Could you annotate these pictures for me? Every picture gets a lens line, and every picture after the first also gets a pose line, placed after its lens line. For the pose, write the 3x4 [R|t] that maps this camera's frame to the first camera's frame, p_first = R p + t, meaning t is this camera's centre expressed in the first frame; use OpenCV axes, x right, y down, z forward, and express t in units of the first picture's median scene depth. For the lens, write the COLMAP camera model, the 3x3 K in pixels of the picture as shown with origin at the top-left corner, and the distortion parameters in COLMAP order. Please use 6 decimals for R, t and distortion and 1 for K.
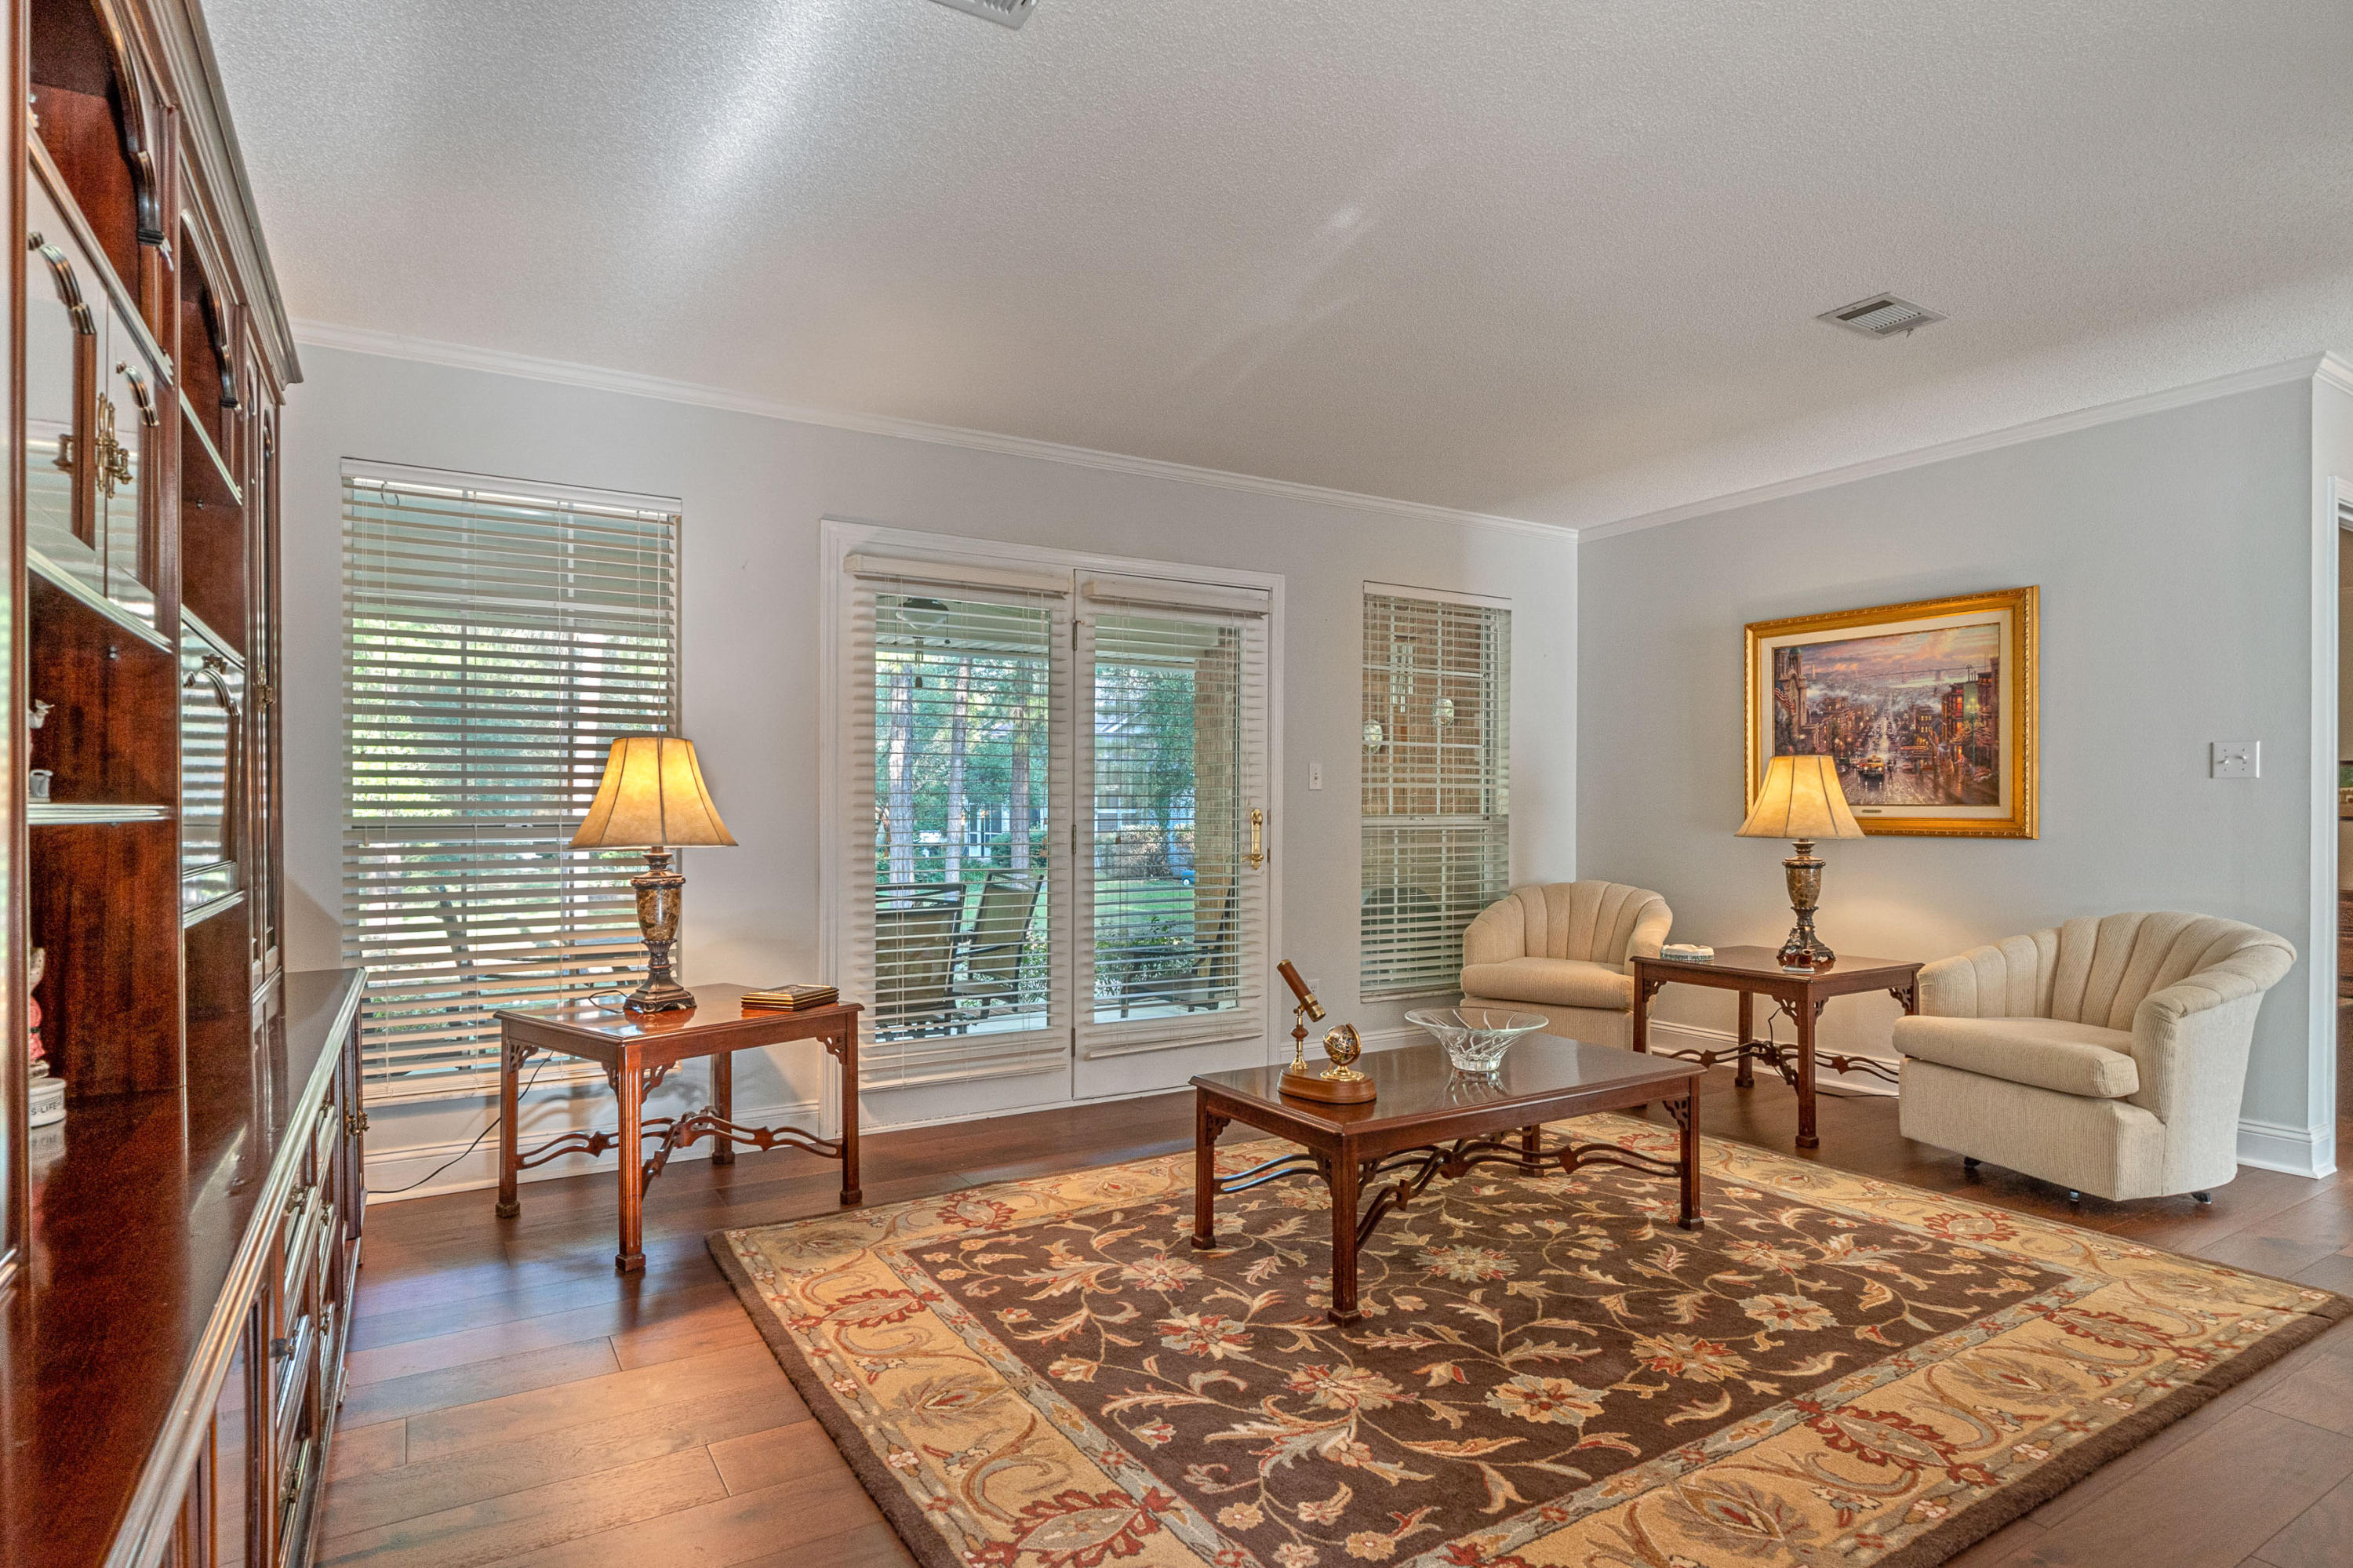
lens RADIAL K [[1259.7, 0, 1173.4], [0, 1259.7, 797.8], [0, 0, 1]] dist [-0.002339, -0.003122]
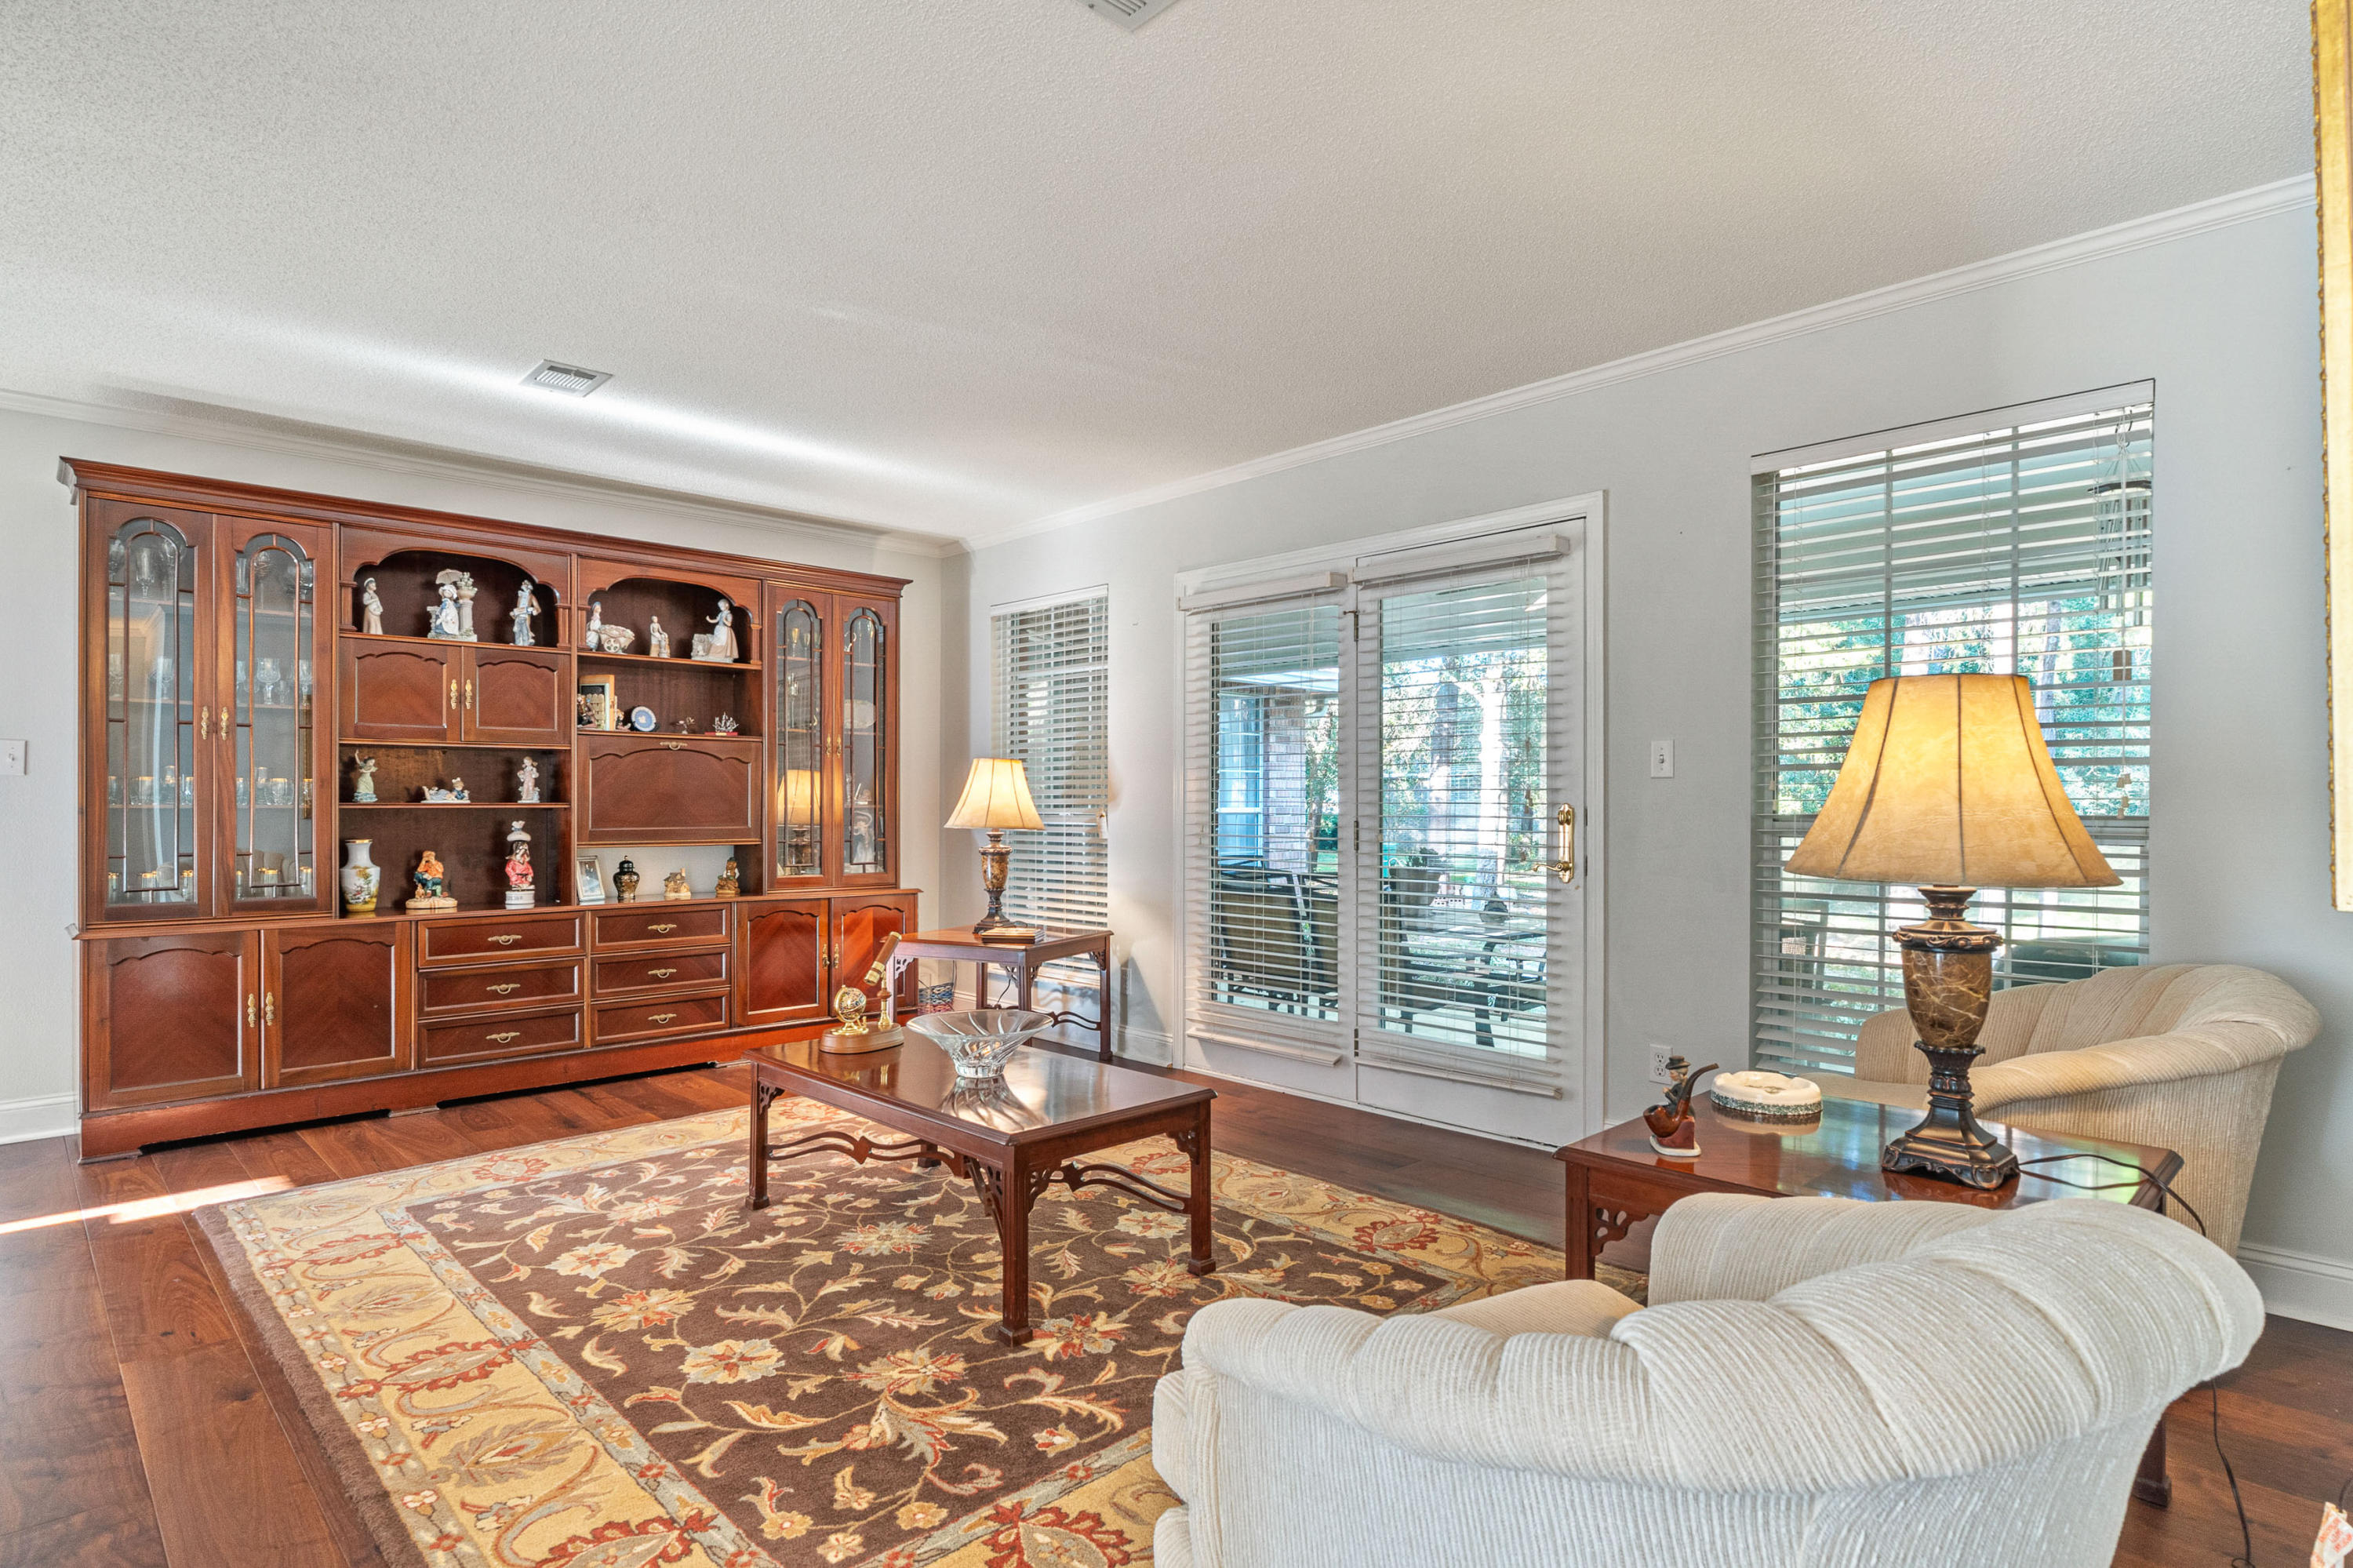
lens RADIAL K [[1259.7, 0, 1167.0], [0, 1259.7, 791.5], [0, 0, 1]] dist [-0.002339, -0.003122]
pose [[0.200150, -0.010652, -0.979707, 1.496363], [0.005836, 0.999936, -0.009680, 0.012943], [0.979748, -0.003780, 0.200199, 1.173808]]
